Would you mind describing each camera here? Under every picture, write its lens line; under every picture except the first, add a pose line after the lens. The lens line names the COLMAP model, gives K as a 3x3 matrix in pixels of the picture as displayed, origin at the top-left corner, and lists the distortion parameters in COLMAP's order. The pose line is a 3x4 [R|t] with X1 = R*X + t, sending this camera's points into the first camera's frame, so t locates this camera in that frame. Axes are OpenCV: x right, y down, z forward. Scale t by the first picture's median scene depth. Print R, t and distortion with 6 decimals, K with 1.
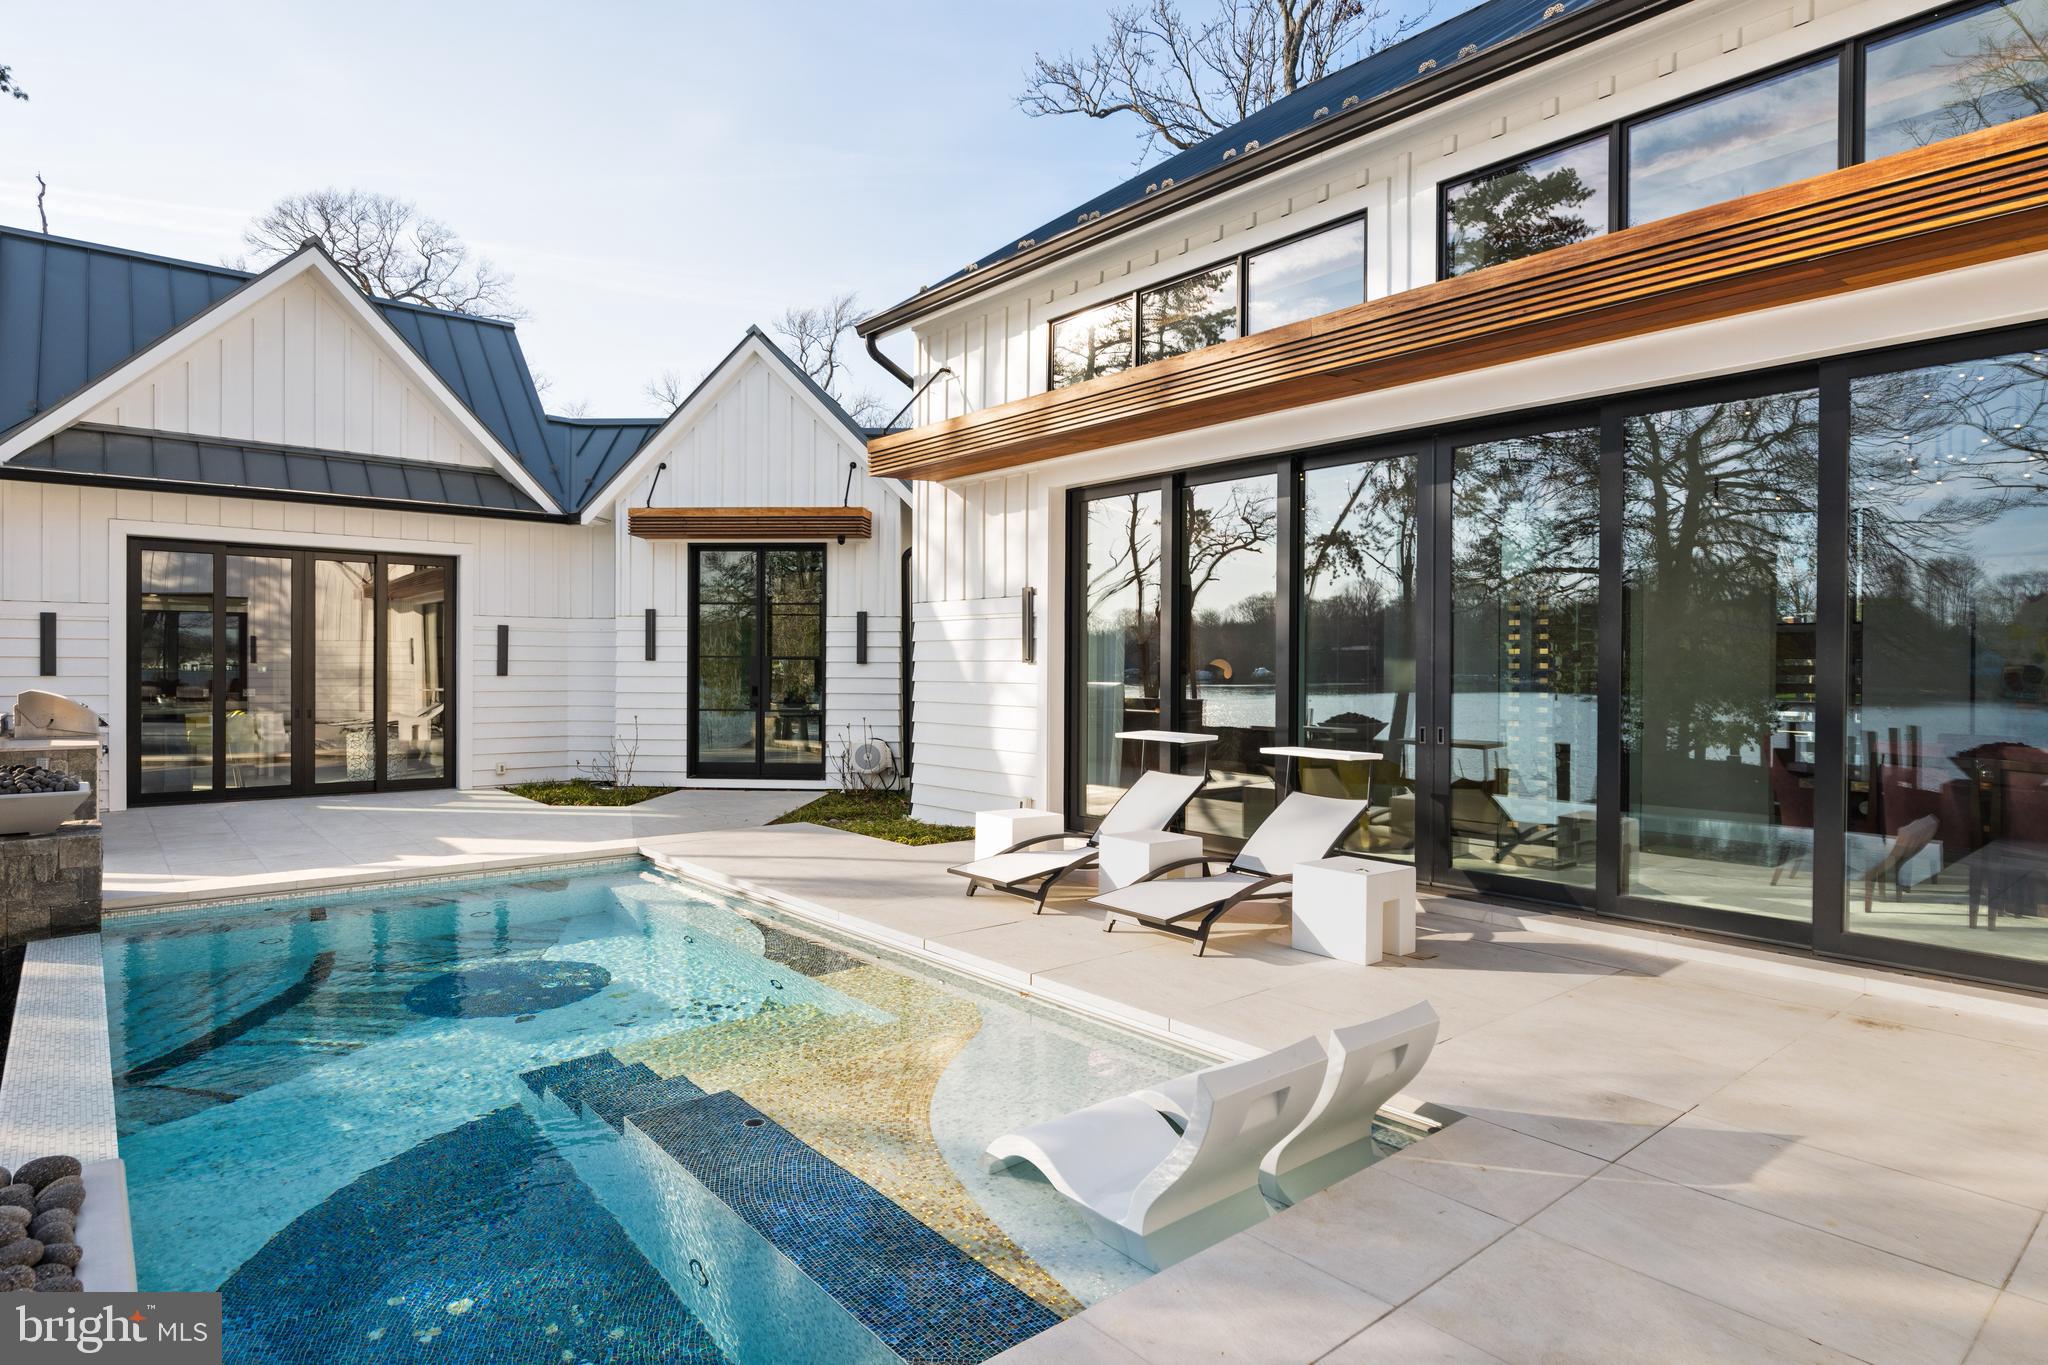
lens RADIAL K [[1171.7, 0, 1078.2], [0, 1171.7, 667.2], [0, 0, 1]] dist [-0.006880, 0.001503]
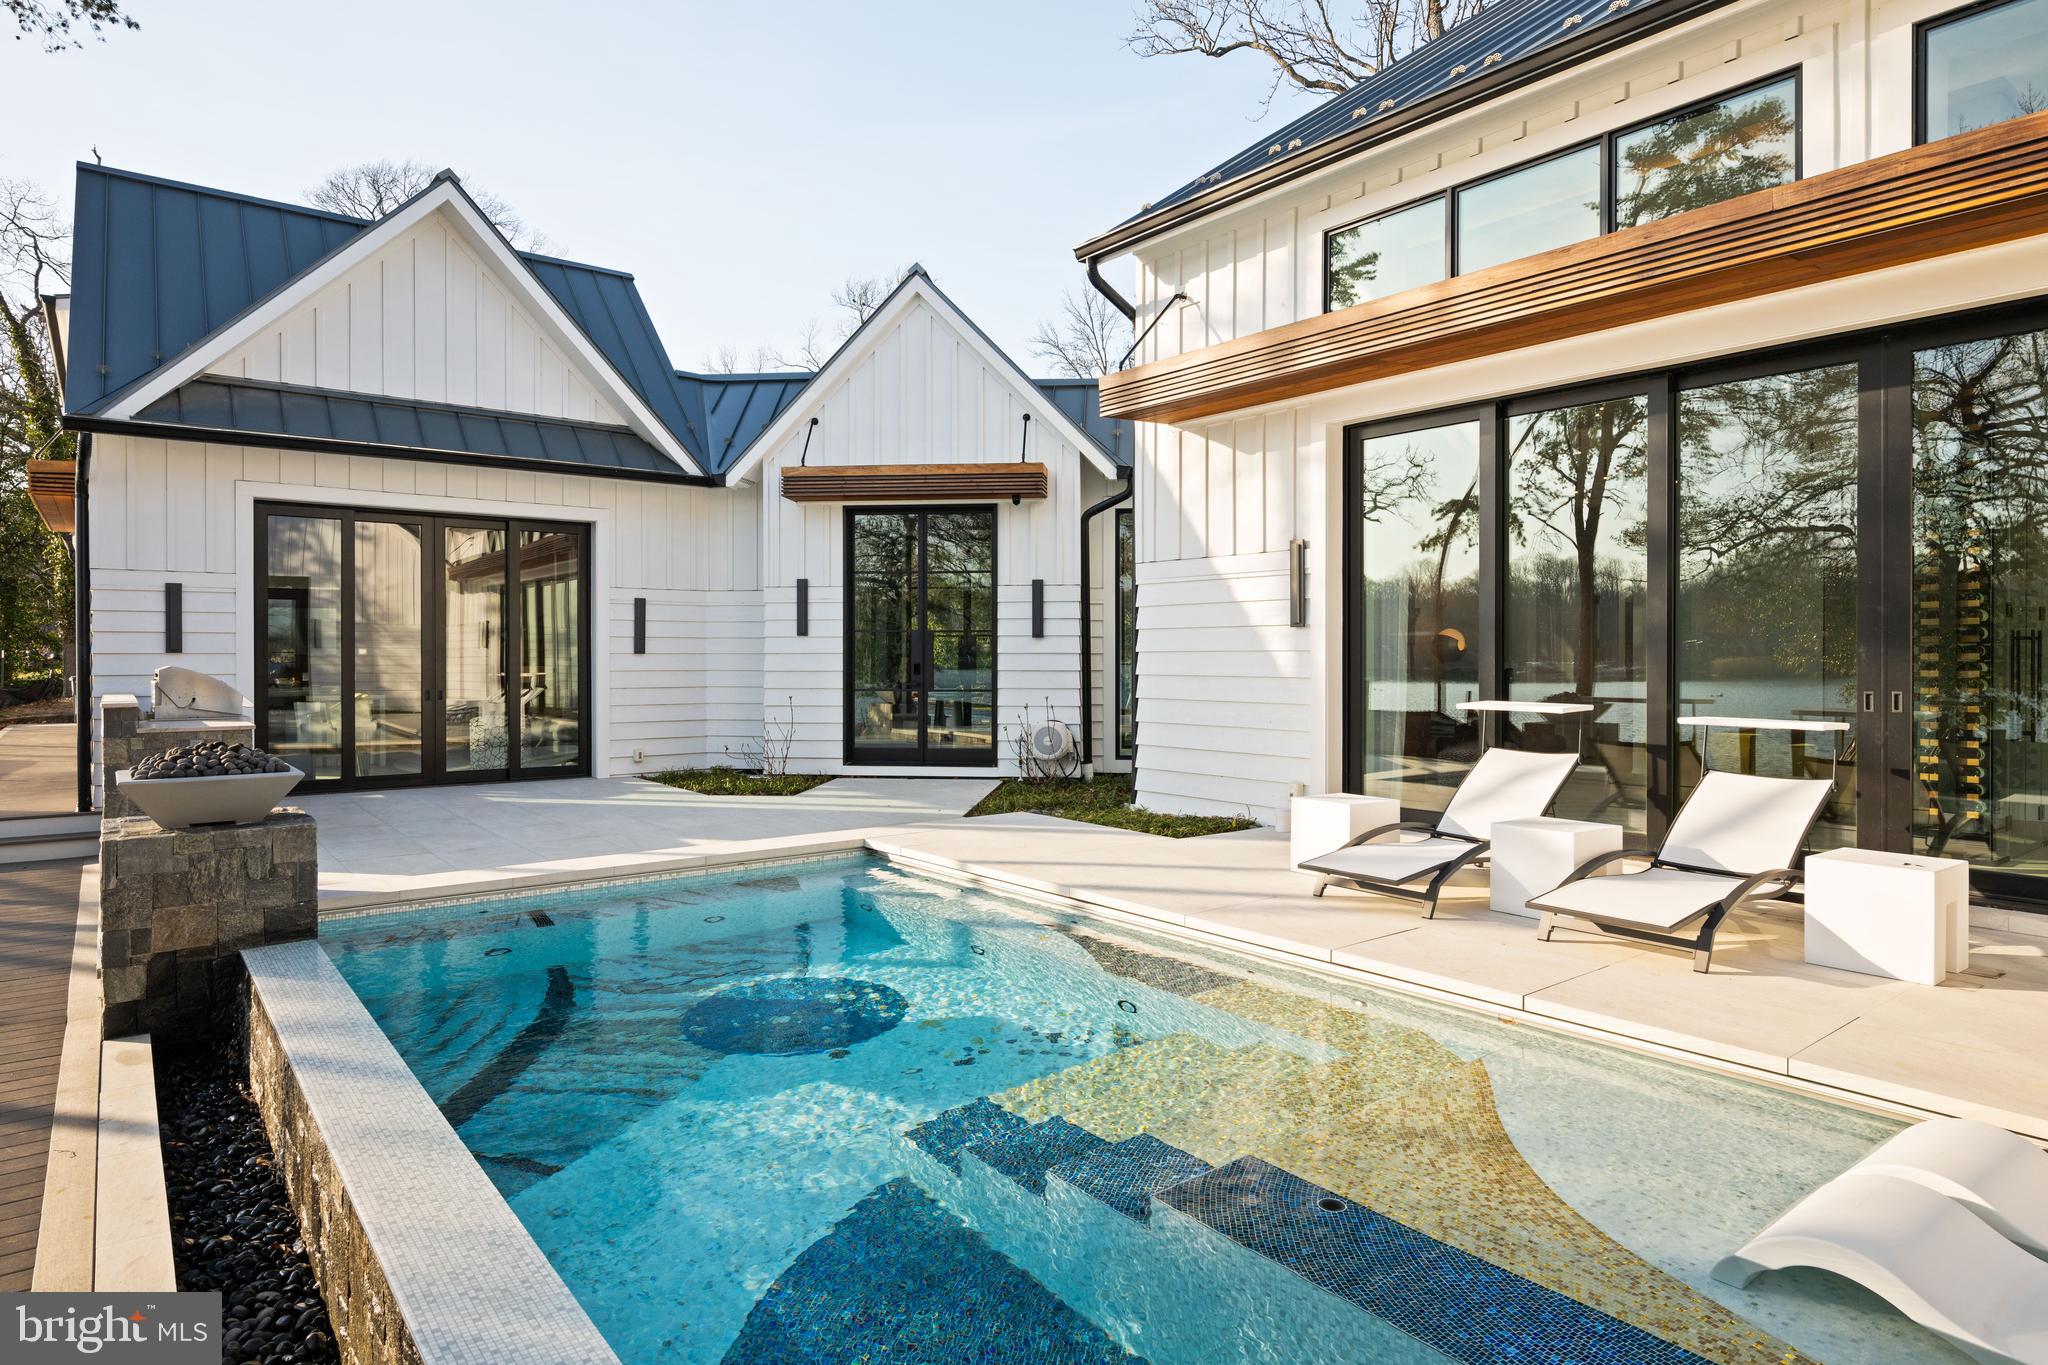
lens RADIAL K [[1171.7, 0, 999.4], [0, 1171.7, 663.1], [0, 0, 1]] dist [-0.006880, 0.001503]
pose [[0.999344, -0.005557, -0.035781, -0.189750], [0.005502, 0.999984, -0.001635, 0.018879], [0.035789, 0.001437, 0.999358, 0.102864]]
